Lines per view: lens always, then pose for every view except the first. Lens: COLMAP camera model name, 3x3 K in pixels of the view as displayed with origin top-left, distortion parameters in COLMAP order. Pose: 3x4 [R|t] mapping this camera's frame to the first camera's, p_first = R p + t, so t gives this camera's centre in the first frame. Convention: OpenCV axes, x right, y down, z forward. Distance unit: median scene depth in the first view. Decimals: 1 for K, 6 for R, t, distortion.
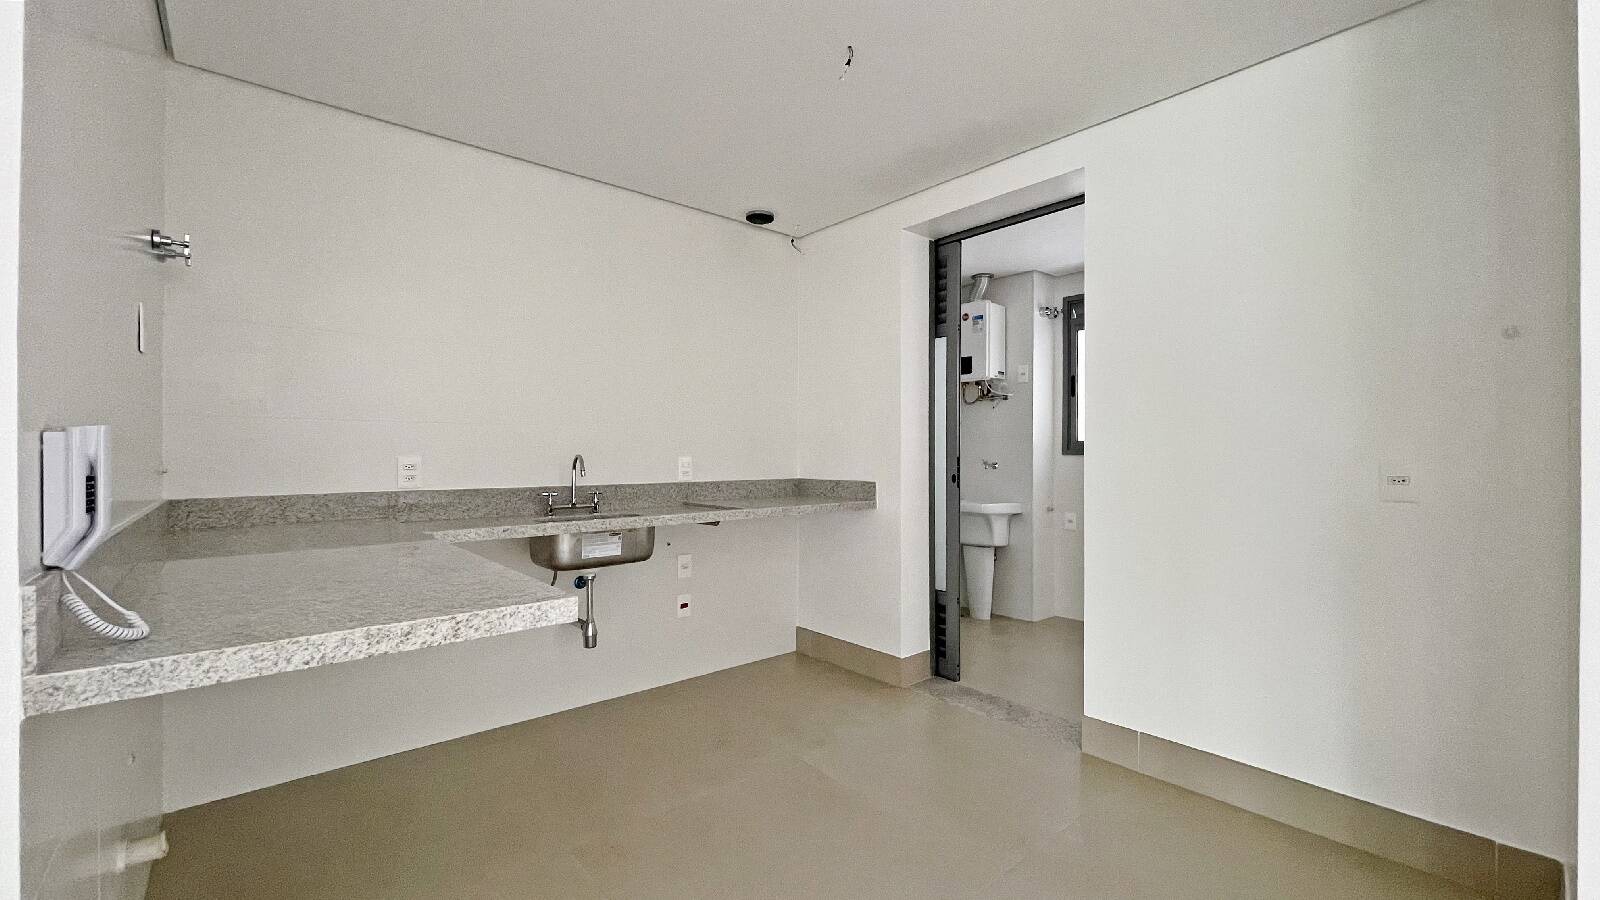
lens RADIAL K [[651.2, 0, 776.6], [0, 651.2, 453.0], [0, 0, 1]] dist [0.021626, 0.000003]
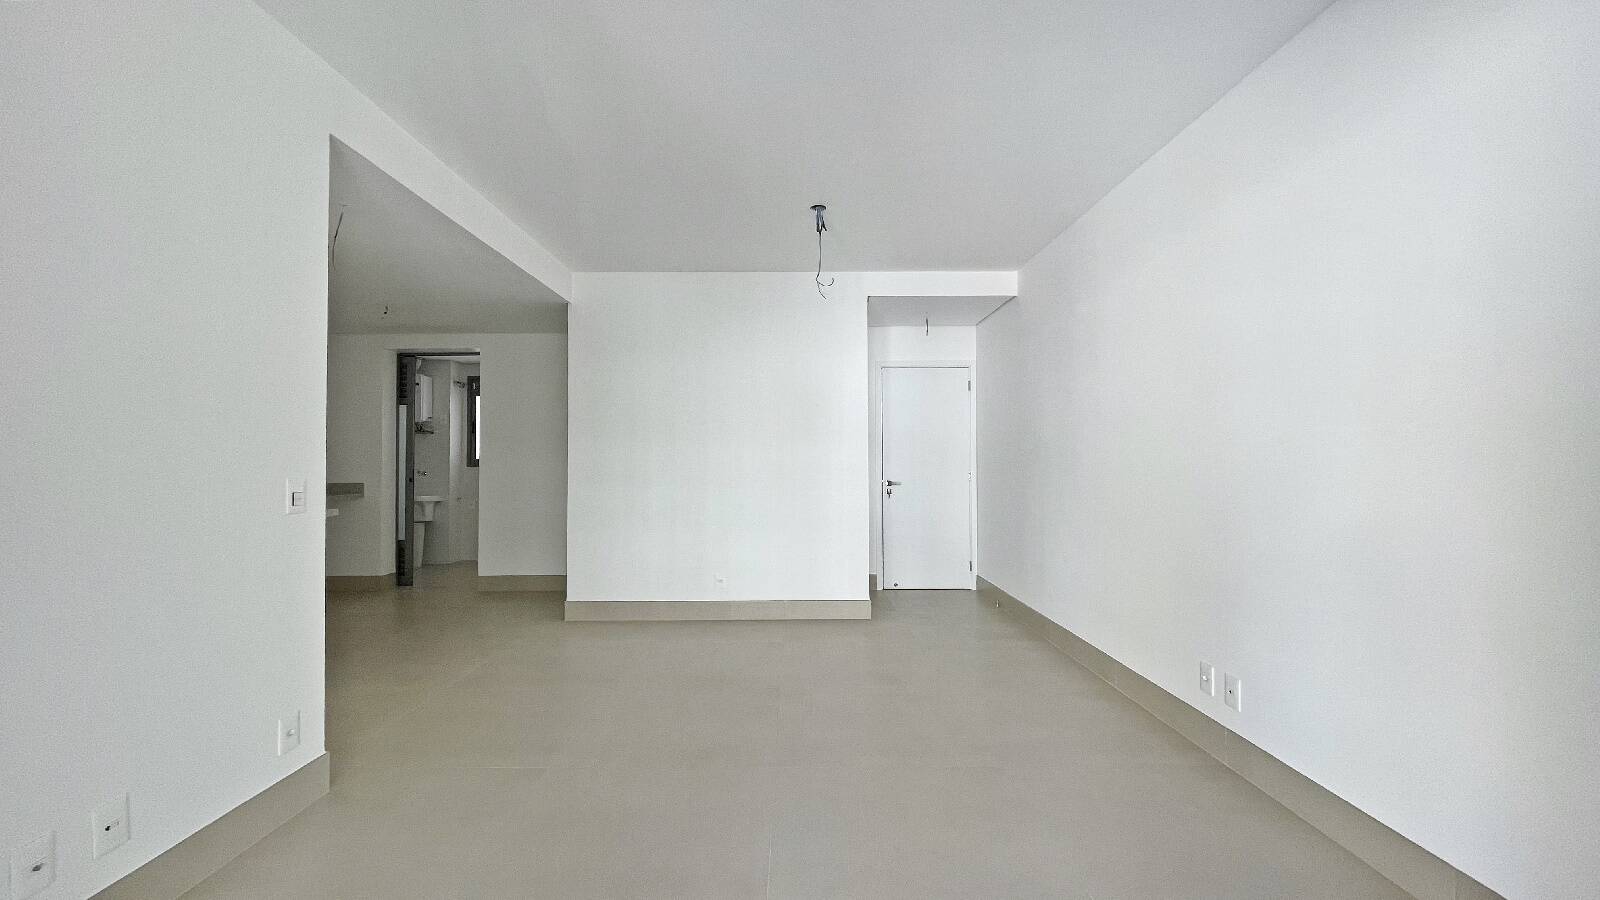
lens RADIAL K [[659.1, 0, 800.0], [0, 659.1, 450.0], [0, 0, 1]] dist [-0.000167, -0.000016]
pose [[0.628341, 0.013434, 0.777822, -0.491726], [0.001557, 0.999827, -0.018526, -0.010758], [-0.777936, 0.012852, 0.628212, -1.051975]]
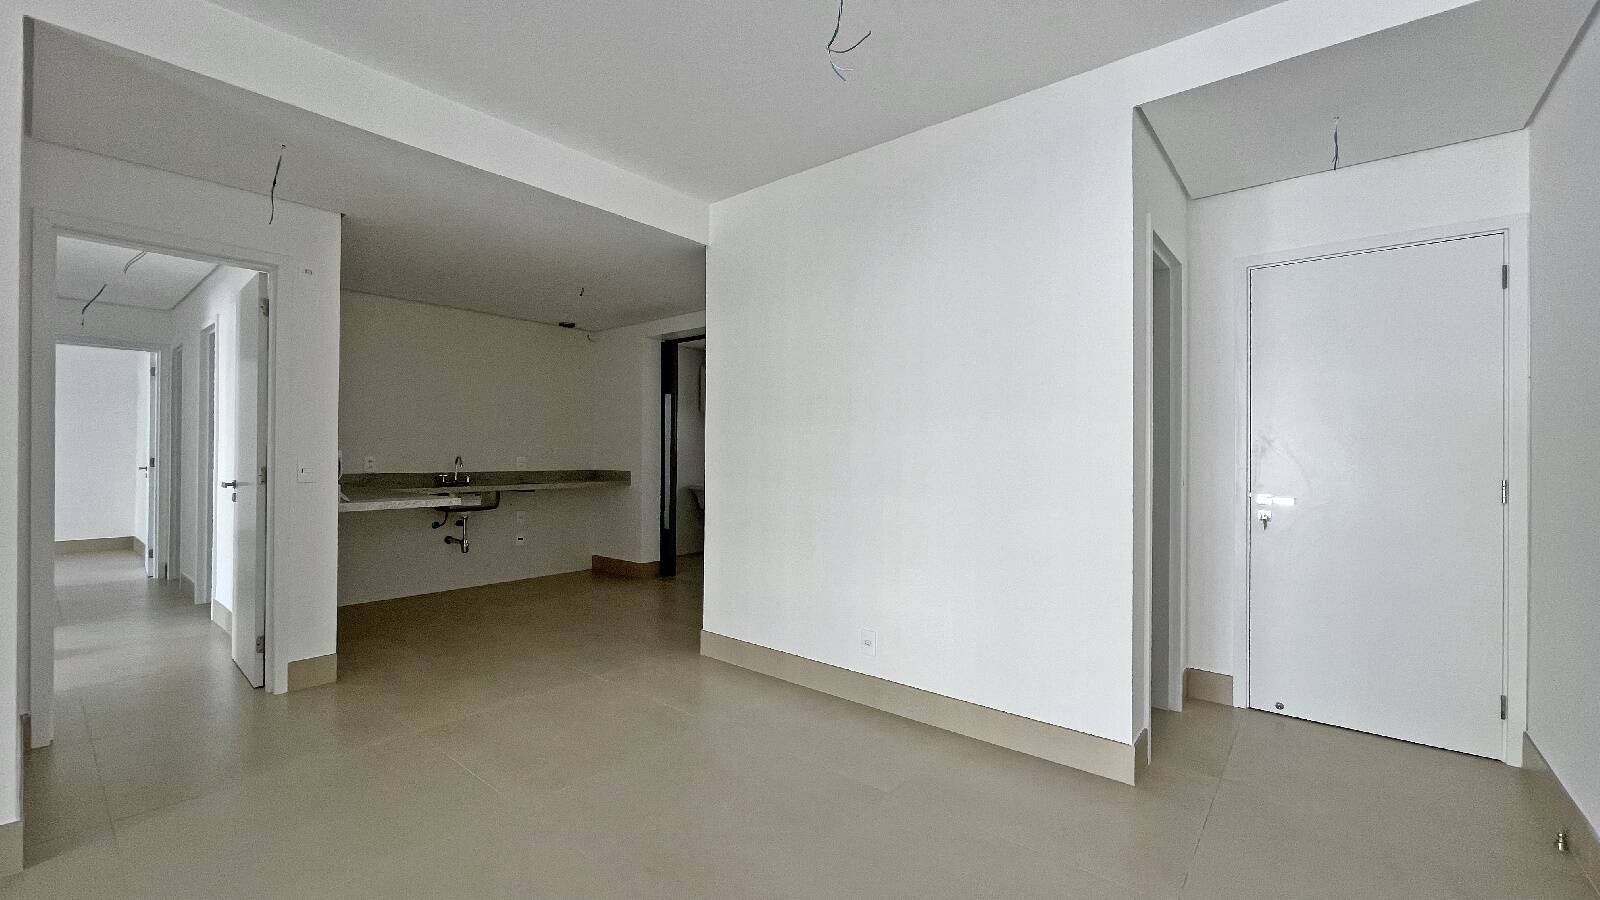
lens RADIAL K [[651.9, 0, 794.6], [0, 651.9, 453.6], [0, 0, 1]] dist [-0.001796, -0.000187]
pose [[0.983234, 0.006378, 0.182236, 0.258908], [-0.007317, 0.999963, 0.004480, -0.015742], [-0.182201, -0.005739, 0.983245, -0.868171]]
